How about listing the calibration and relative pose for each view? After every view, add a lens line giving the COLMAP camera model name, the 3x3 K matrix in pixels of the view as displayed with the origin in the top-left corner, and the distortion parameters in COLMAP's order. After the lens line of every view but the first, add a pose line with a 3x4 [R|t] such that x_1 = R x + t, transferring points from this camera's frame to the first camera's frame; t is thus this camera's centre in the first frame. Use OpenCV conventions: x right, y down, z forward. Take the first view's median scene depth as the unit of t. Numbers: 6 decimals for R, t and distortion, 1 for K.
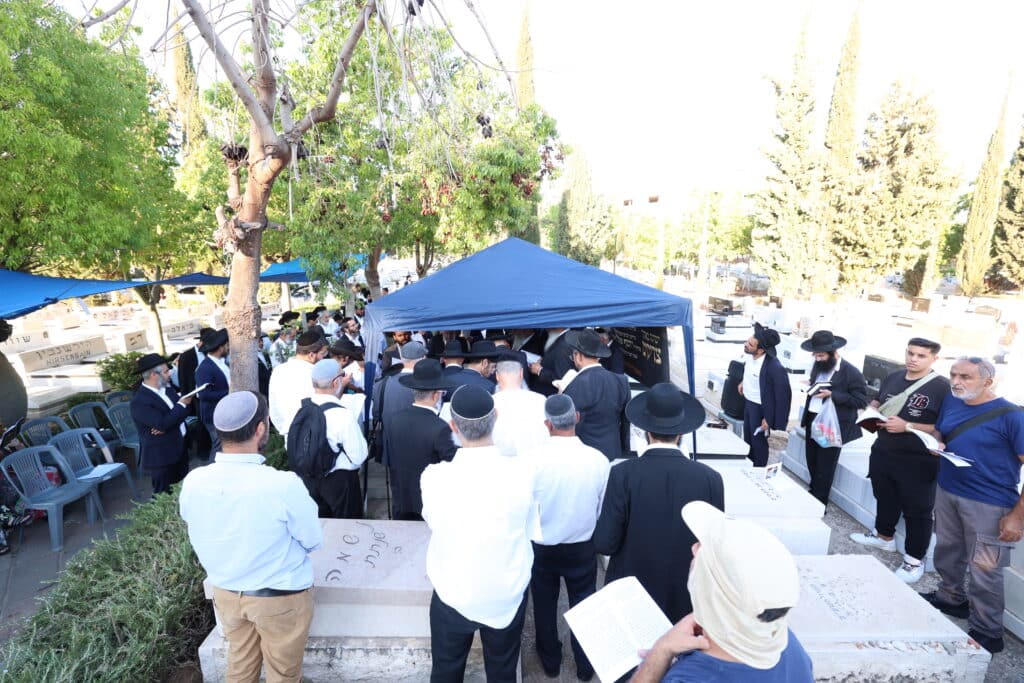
lens RADIAL K [[438.3, 0, 505.7], [0, 438.3, 338.2], [0, 0, 1]] dist [-0.045980, 0.018872]
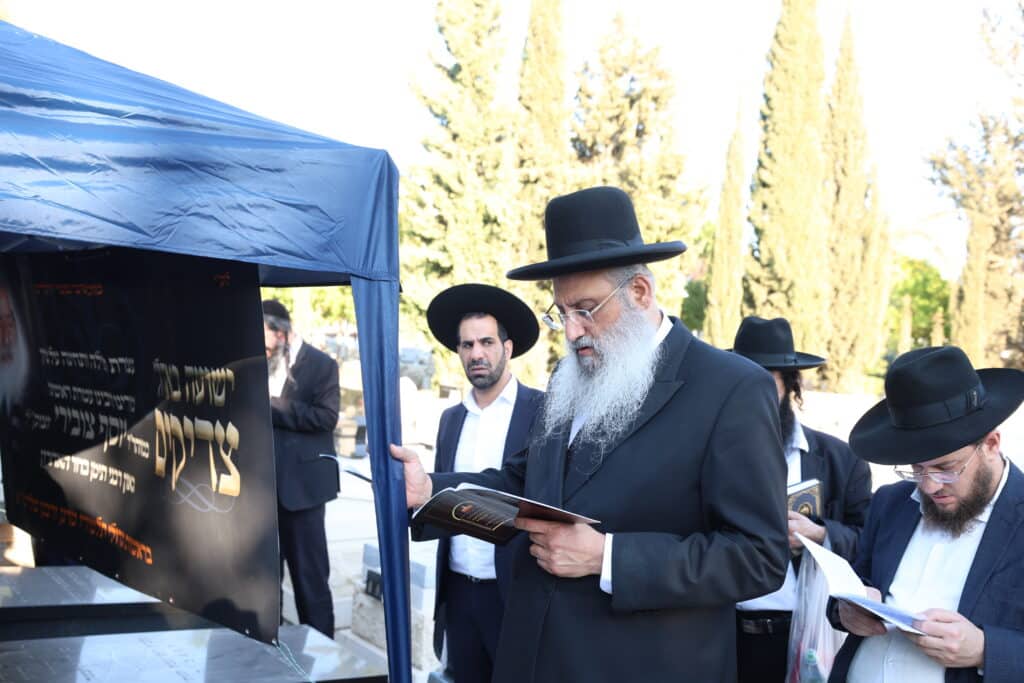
lens RADIAL K [[976.9, 0, 510.8], [0, 976.9, 353.7], [0, 0, 1]] dist [0.010683, 0.005710]
pose [[0.798669, 0.043127, 0.600223, 0.035830], [0.047577, 0.989781, -0.134424, 0.014658], [-0.599886, 0.135918, 0.788456, 0.111614]]
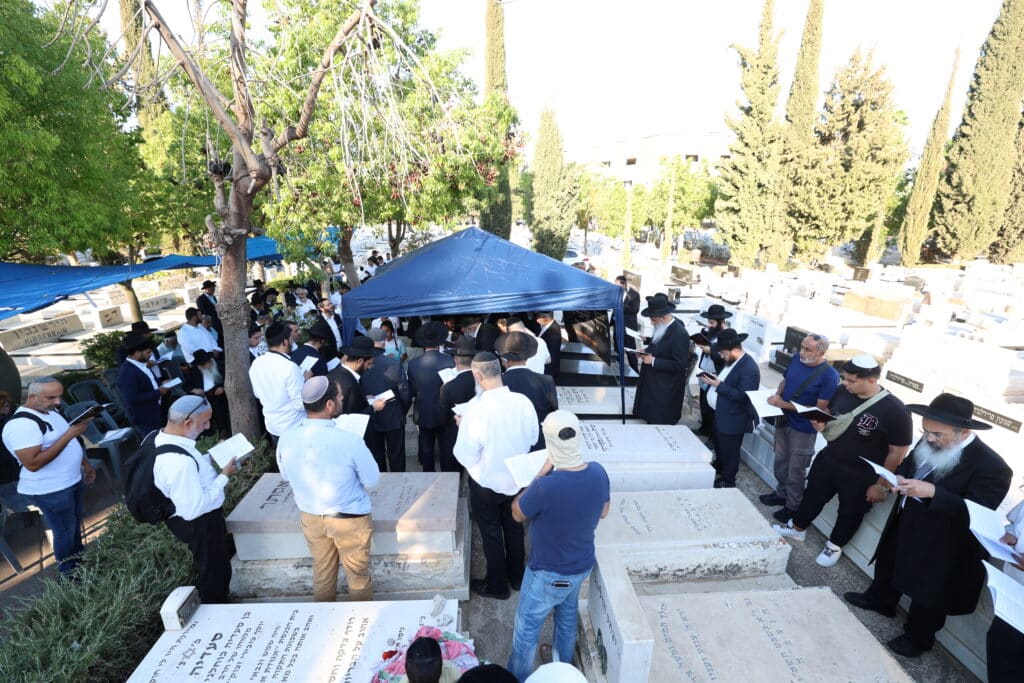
lens RADIAL K [[431.8, 0, 508.9], [0, 431.8, 343.2], [0, 0, 1]] dist [-0.036751, 0.012275]
pose [[0.998130, -0.013092, 0.059703, 0.008898], [0.007609, 0.995809, 0.091144, -0.008141], [-0.060646, -0.090520, 0.994046, -0.028364]]
